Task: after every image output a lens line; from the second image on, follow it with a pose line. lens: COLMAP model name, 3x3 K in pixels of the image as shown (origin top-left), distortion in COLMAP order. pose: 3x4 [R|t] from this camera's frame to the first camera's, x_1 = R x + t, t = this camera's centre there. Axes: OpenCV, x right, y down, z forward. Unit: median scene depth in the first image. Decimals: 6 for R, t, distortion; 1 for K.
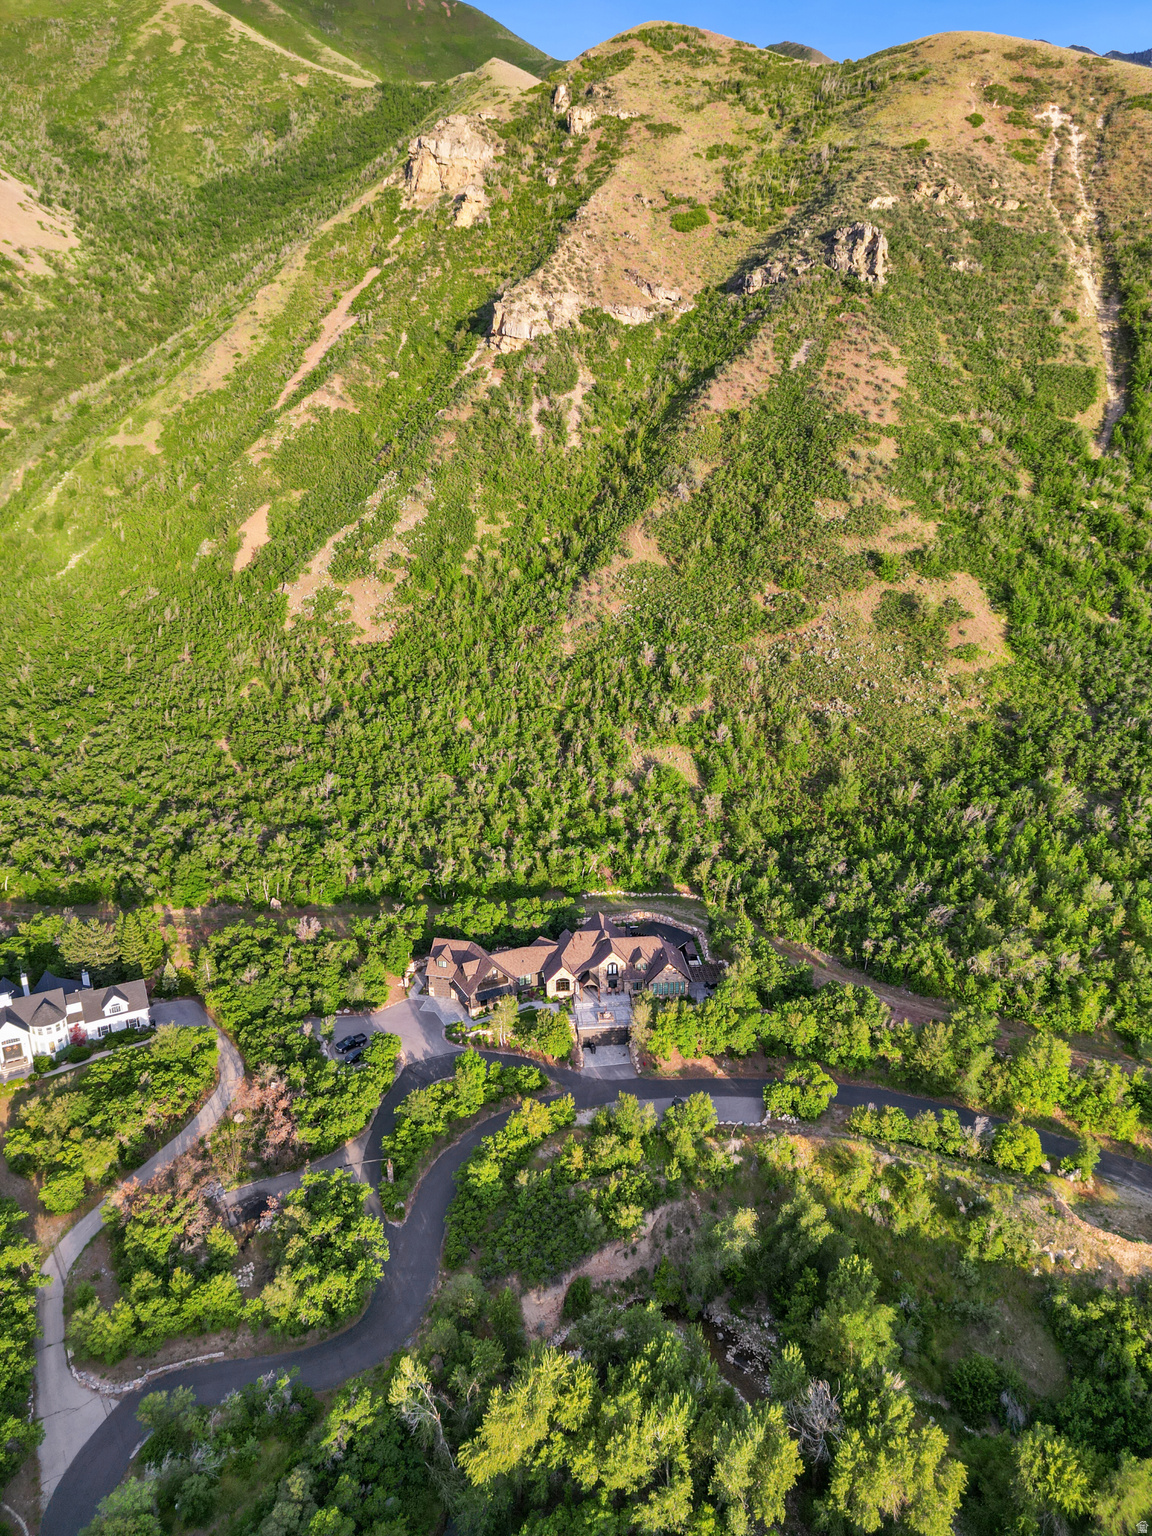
lens RADIAL K [[1074.3, 0, 576.0], [0, 1074.3, 768.0], [0, 0, 1]] dist [0.060468, -0.054438]
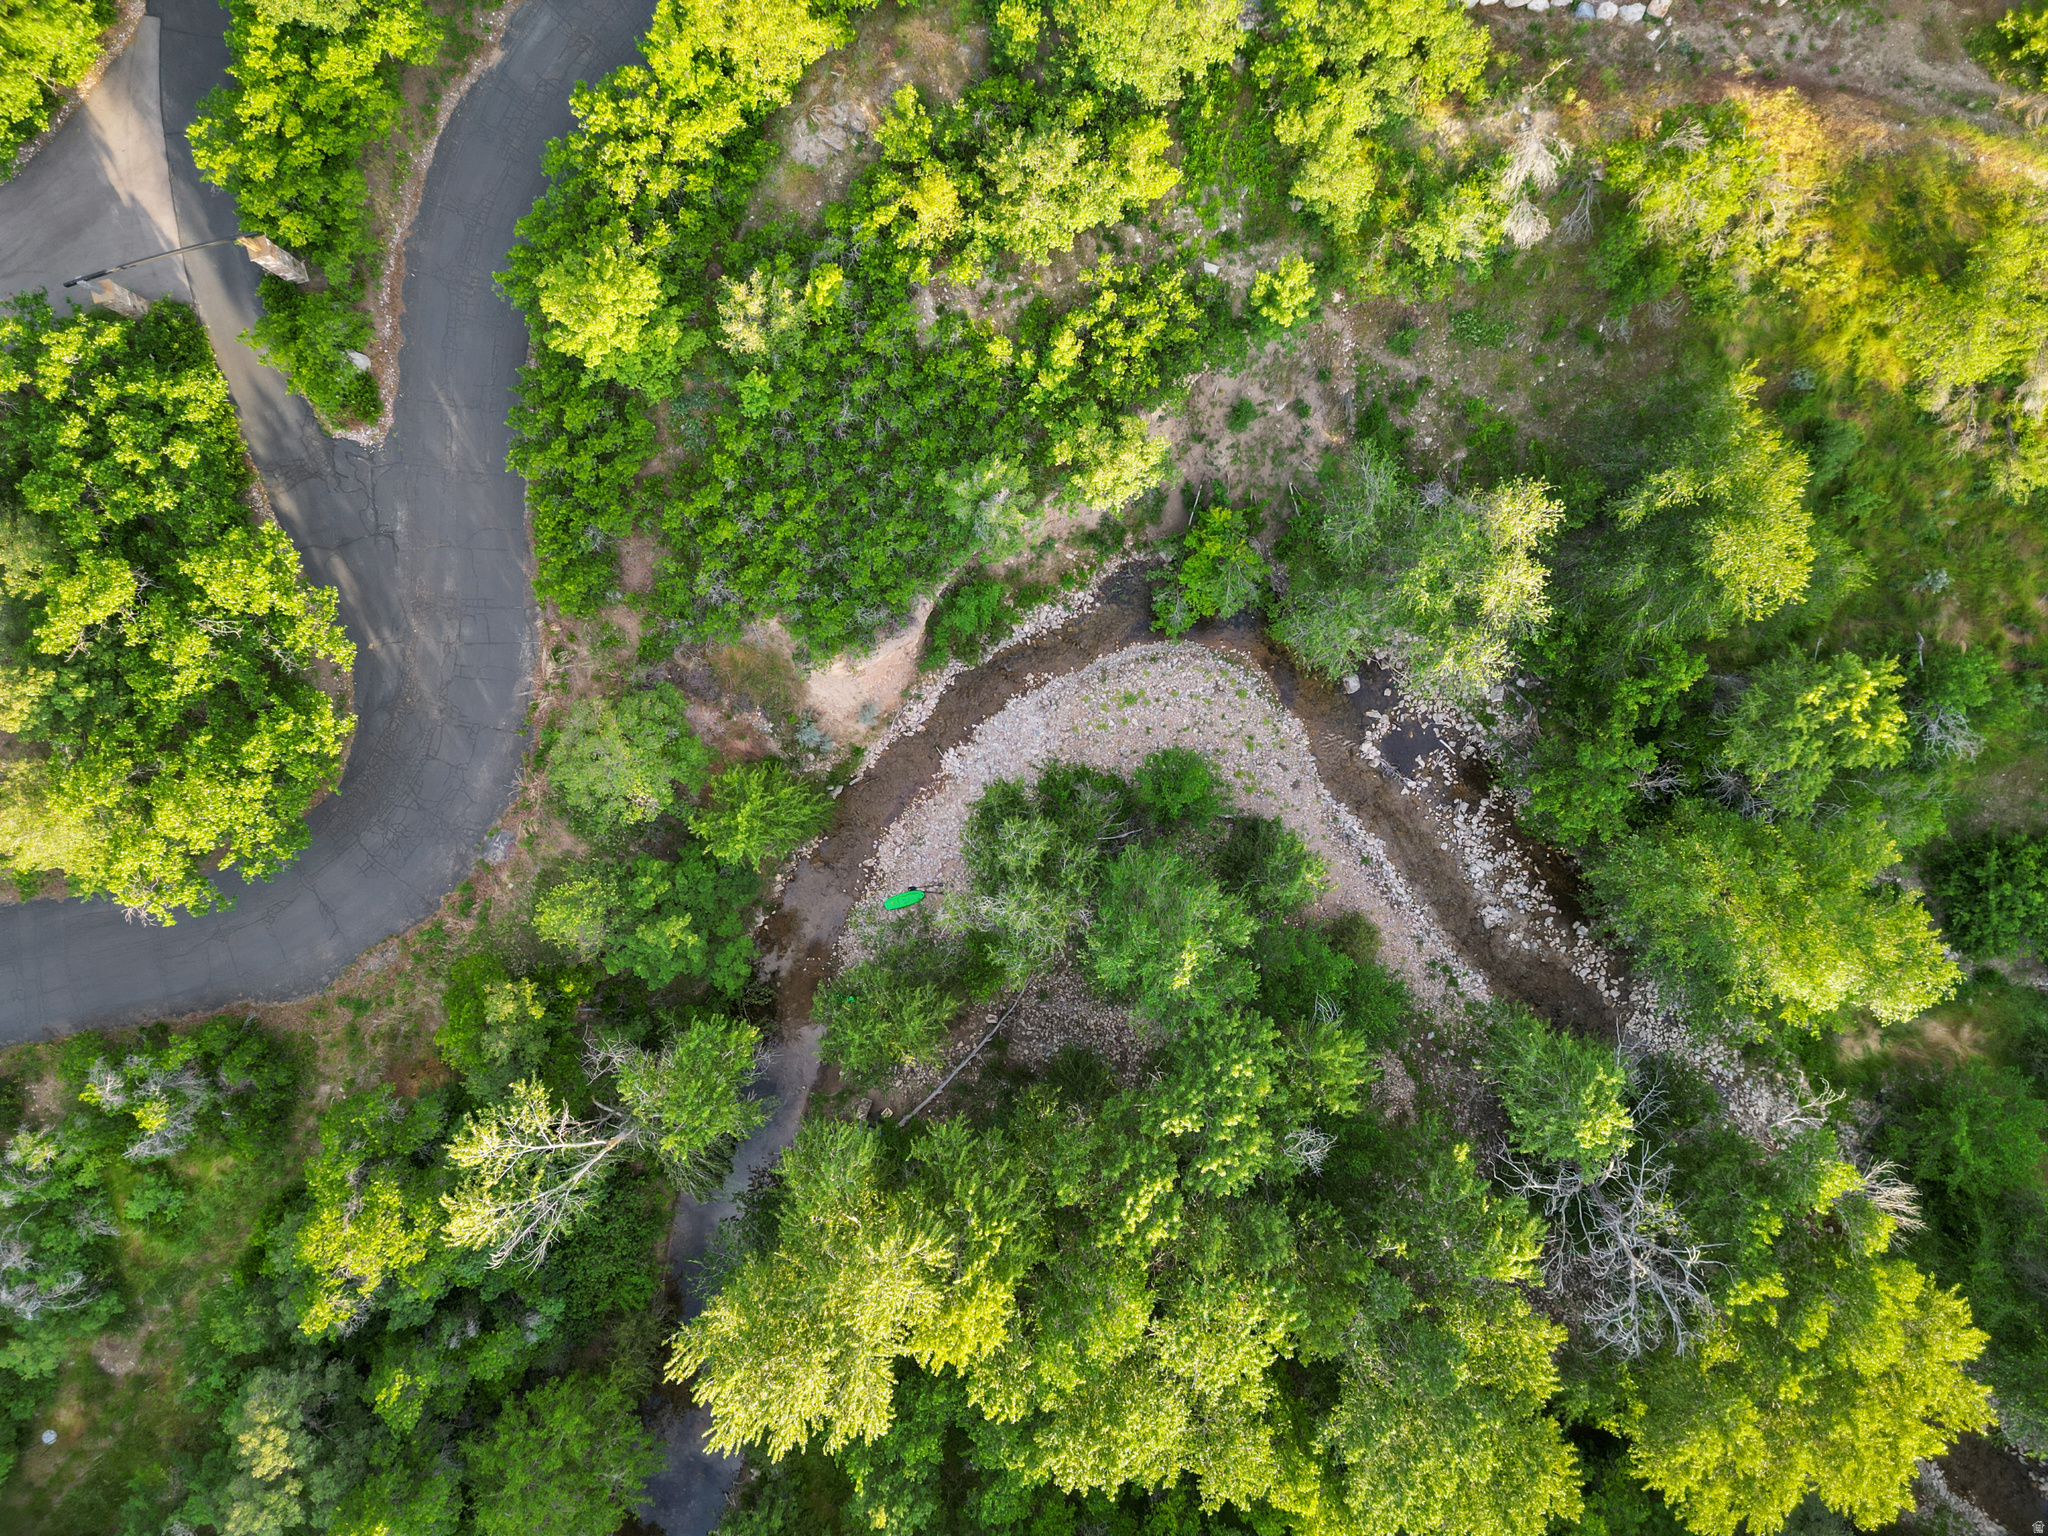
lens RADIAL K [[1432.3, 0, 1025.9], [0, 1432.3, 771.6], [0, 0, 1]] dist [0.060468, -0.054438]
pose [[0.999343, -0.036190, -0.002169, 0.011990], [0.013565, 0.317760, 0.948074, 0.036782], [-0.033621, -0.947480, 0.318042, 0.454251]]
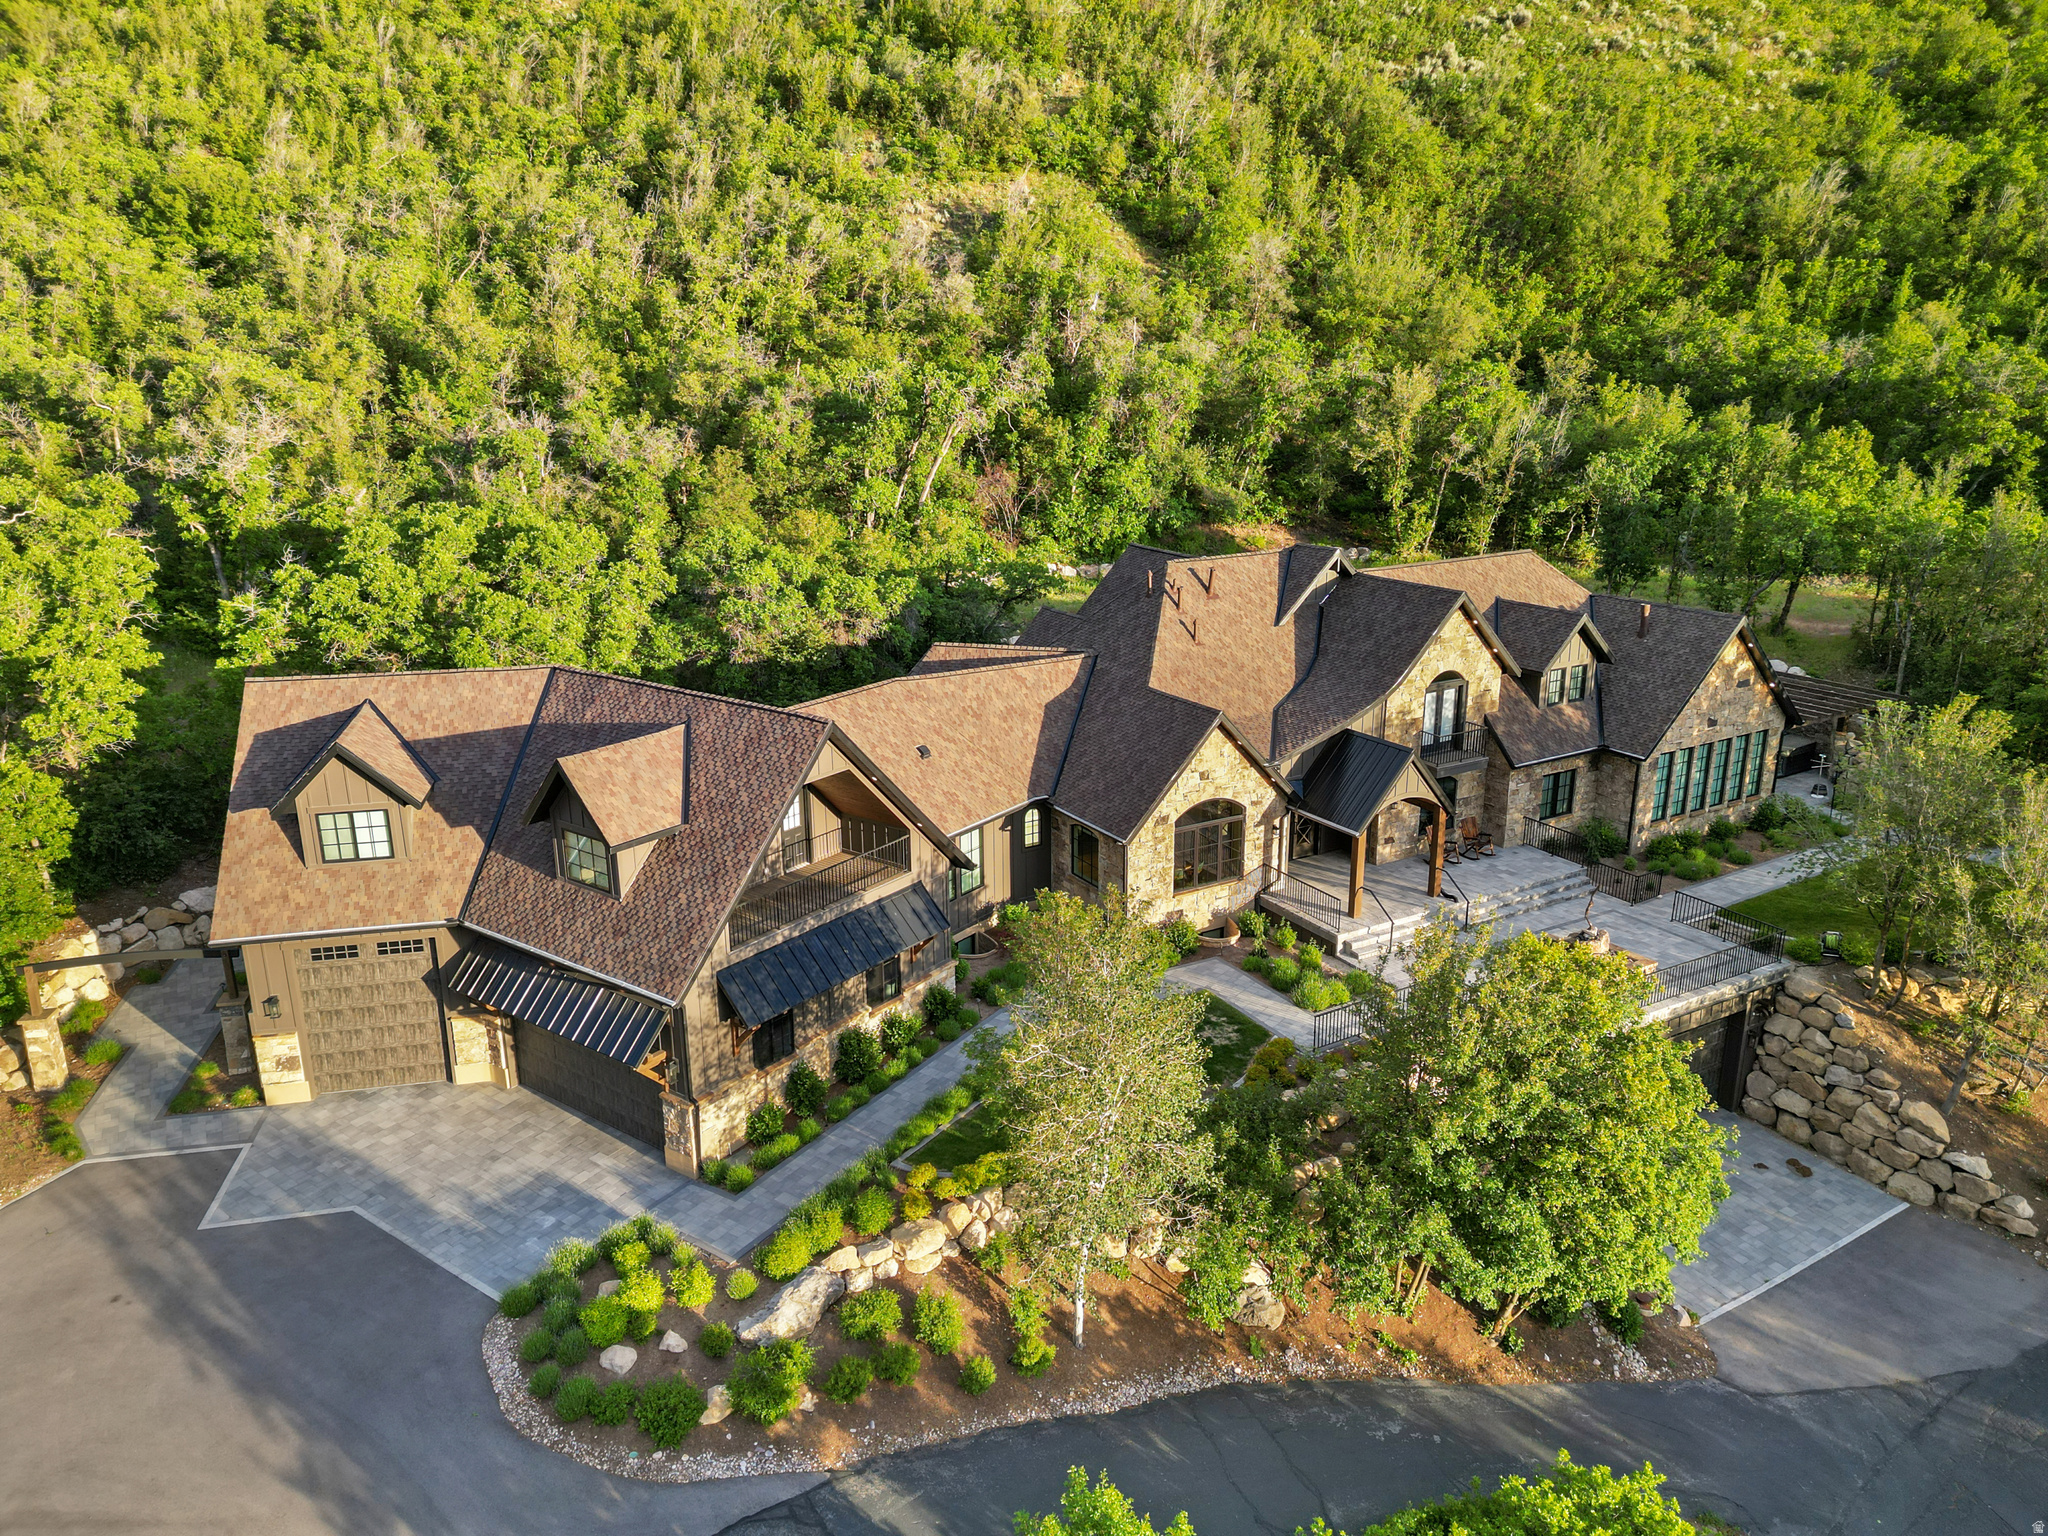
lens RADIAL K [[1432.3, 0, 1025.9], [0, 1432.3, 771.6], [0, 0, 1]] dist [0.060468, -0.054438]
pose [[0.901776, -0.121491, 0.414777, -0.091899], [0.137324, 0.990490, -0.008438, 0.140314], [-0.409807, 0.064568, 0.909884, 0.606835]]
